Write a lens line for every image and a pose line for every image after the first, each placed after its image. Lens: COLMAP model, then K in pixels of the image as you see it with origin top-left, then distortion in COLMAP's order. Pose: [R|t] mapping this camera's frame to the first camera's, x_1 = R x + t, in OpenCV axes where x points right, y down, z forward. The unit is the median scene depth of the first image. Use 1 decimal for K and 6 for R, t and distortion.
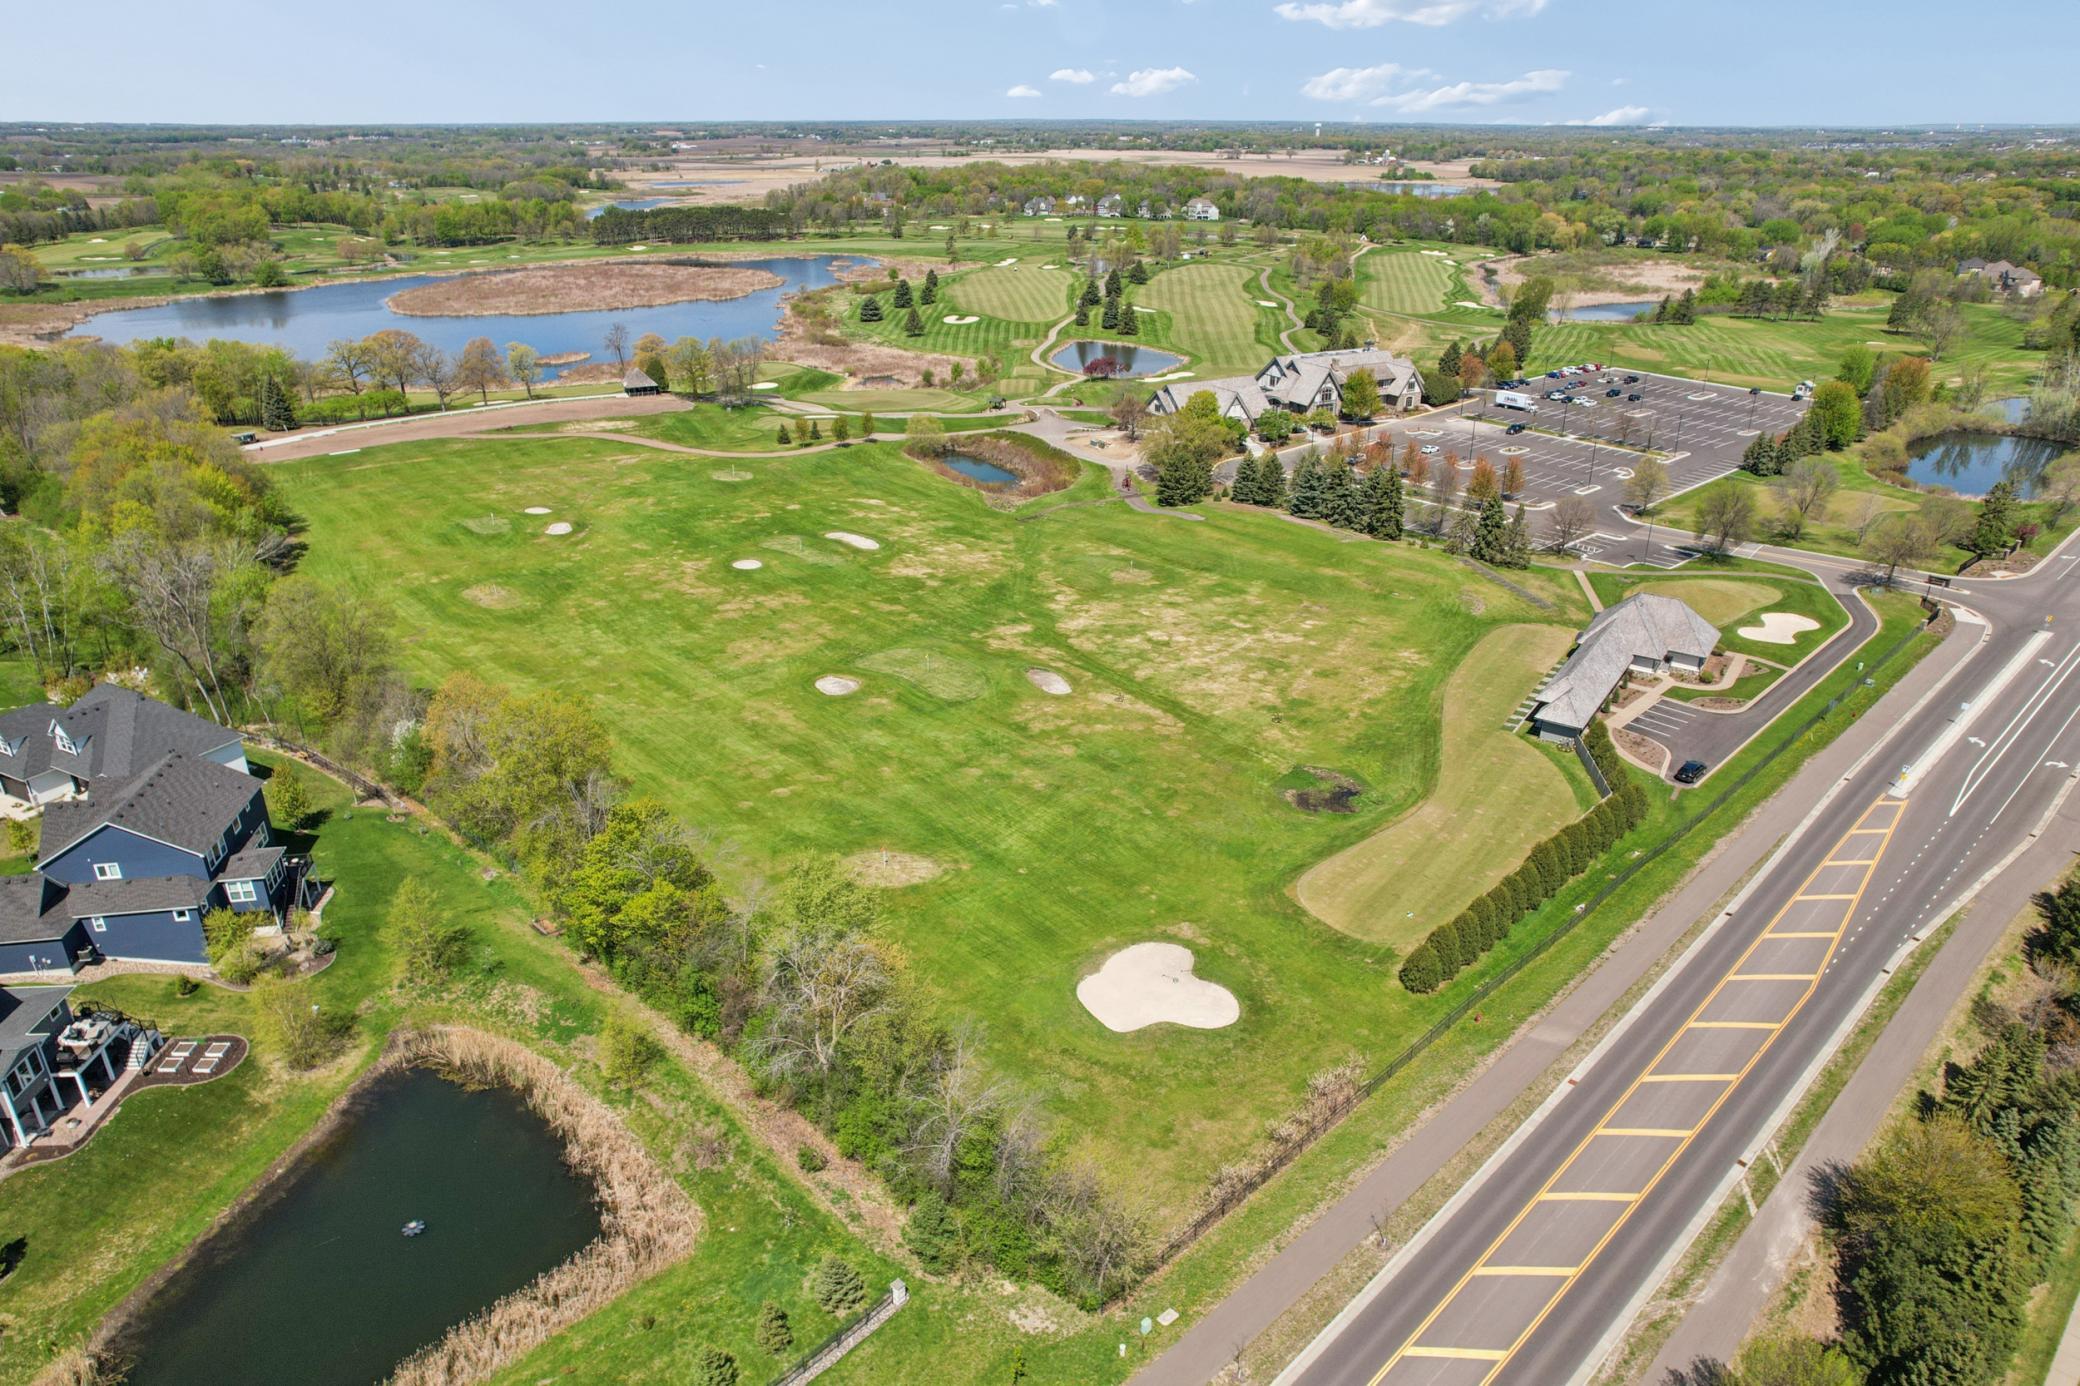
lens RADIAL K [[1326.9, 0, 1040.0], [0, 1326.9, 693.0], [0, 0, 1]] dist [-0.082434, 0.075255]
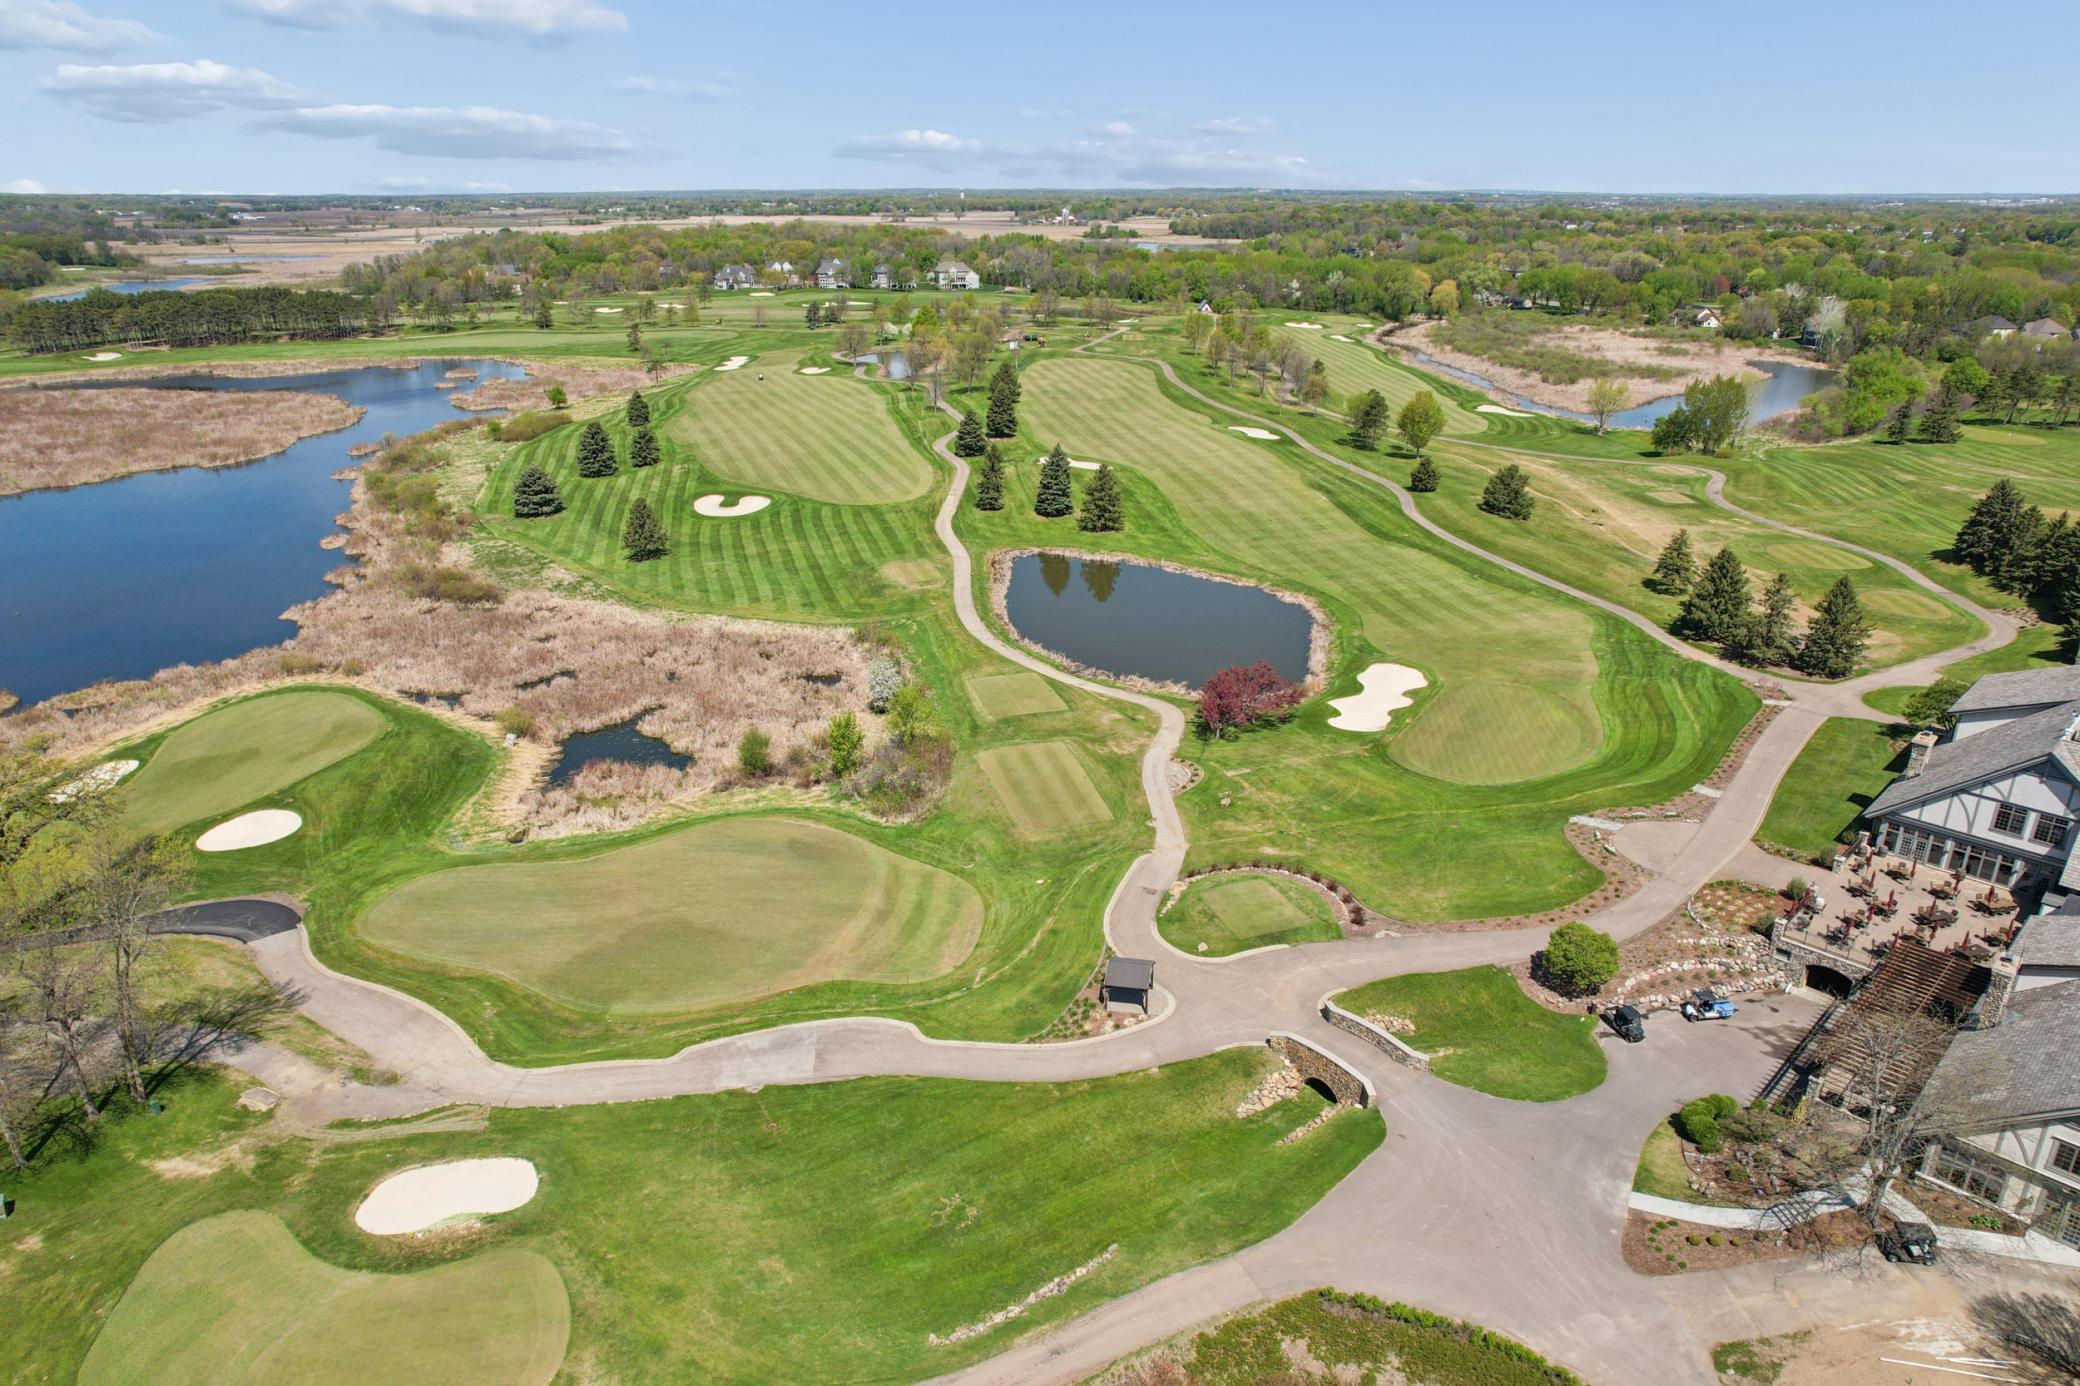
lens RADIAL K [[1326.9, 0, 1040.0], [0, 1326.9, 693.0], [0, 0, 1]] dist [-0.082434, 0.075255]
pose [[0.964886, -0.095833, 0.244564, -0.044375], [0.107036, 0.993711, -0.032902, -0.108316], [-0.239873, 0.057924, 0.969075, 0.292423]]
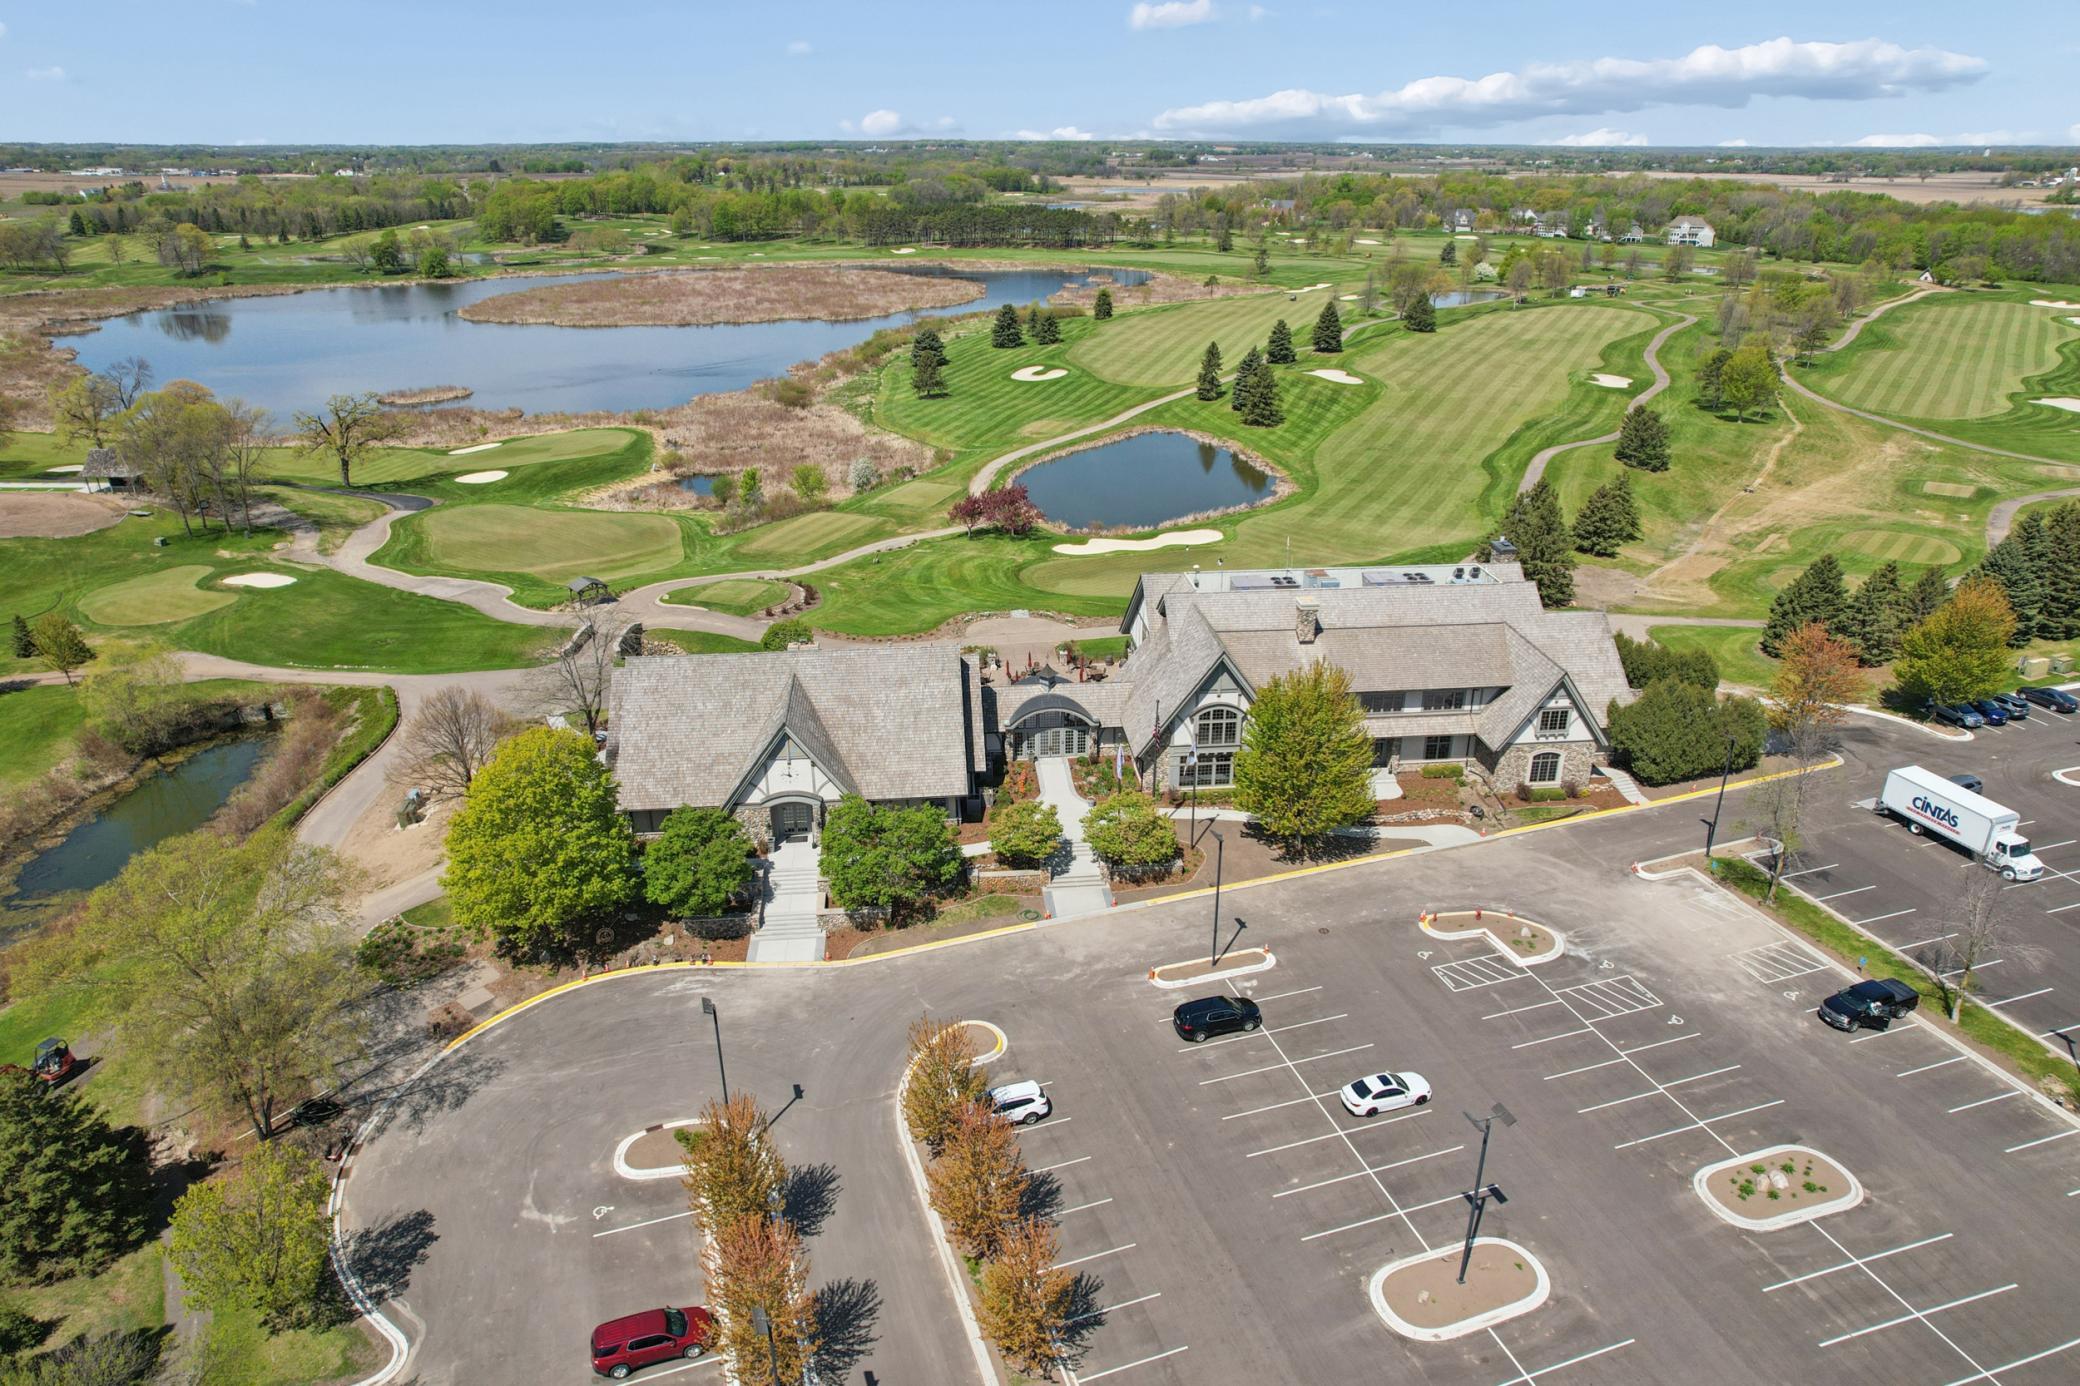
lens RADIAL K [[1326.9, 0, 1040.0], [0, 1326.9, 693.0], [0, 0, 1]] dist [-0.082434, 0.075255]
pose [[0.917609, 0.153870, -0.366493, 0.108612], [-0.159408, 0.987094, 0.015307, -0.086371], [0.364118, 0.044376, 0.930295, 0.257999]]
